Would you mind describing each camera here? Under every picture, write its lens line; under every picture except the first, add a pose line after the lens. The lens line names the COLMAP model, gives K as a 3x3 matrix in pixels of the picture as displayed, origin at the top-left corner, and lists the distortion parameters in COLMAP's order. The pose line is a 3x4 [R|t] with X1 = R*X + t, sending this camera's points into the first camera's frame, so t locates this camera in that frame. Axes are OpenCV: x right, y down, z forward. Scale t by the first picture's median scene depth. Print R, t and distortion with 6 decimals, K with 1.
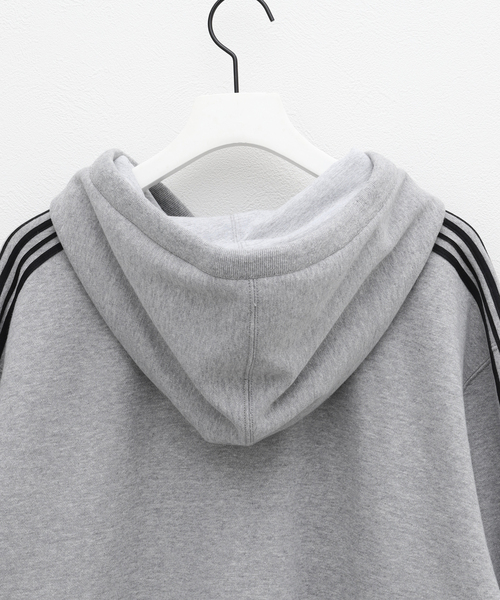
lens RADIAL K [[3900.5, 0, 249.6], [0, 3900.5, 300.1], [0, 0, 1]] dist [1.487458, 0.000000]
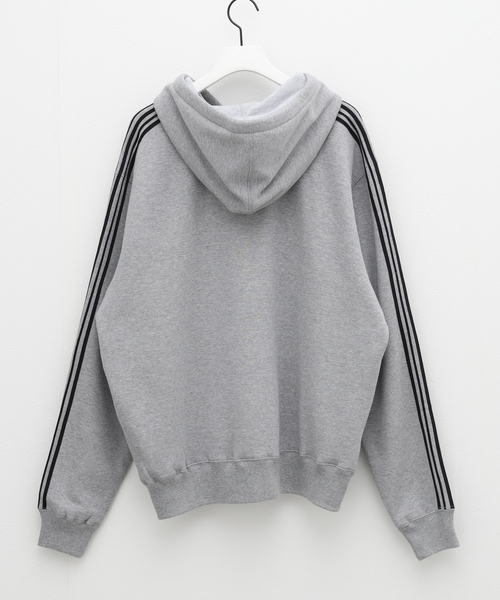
lens RADIAL K [[3900.5, 0, 250.3], [0, 3900.5, 299.5], [0, 0, 1]] dist [1.487458, 0.000000]
pose [[0.999853, -0.017105, 0.000730, -0.002570], [0.017077, 0.999458, 0.028152, 0.023980], [-0.001212, -0.028135, 0.999603, -1.111313]]
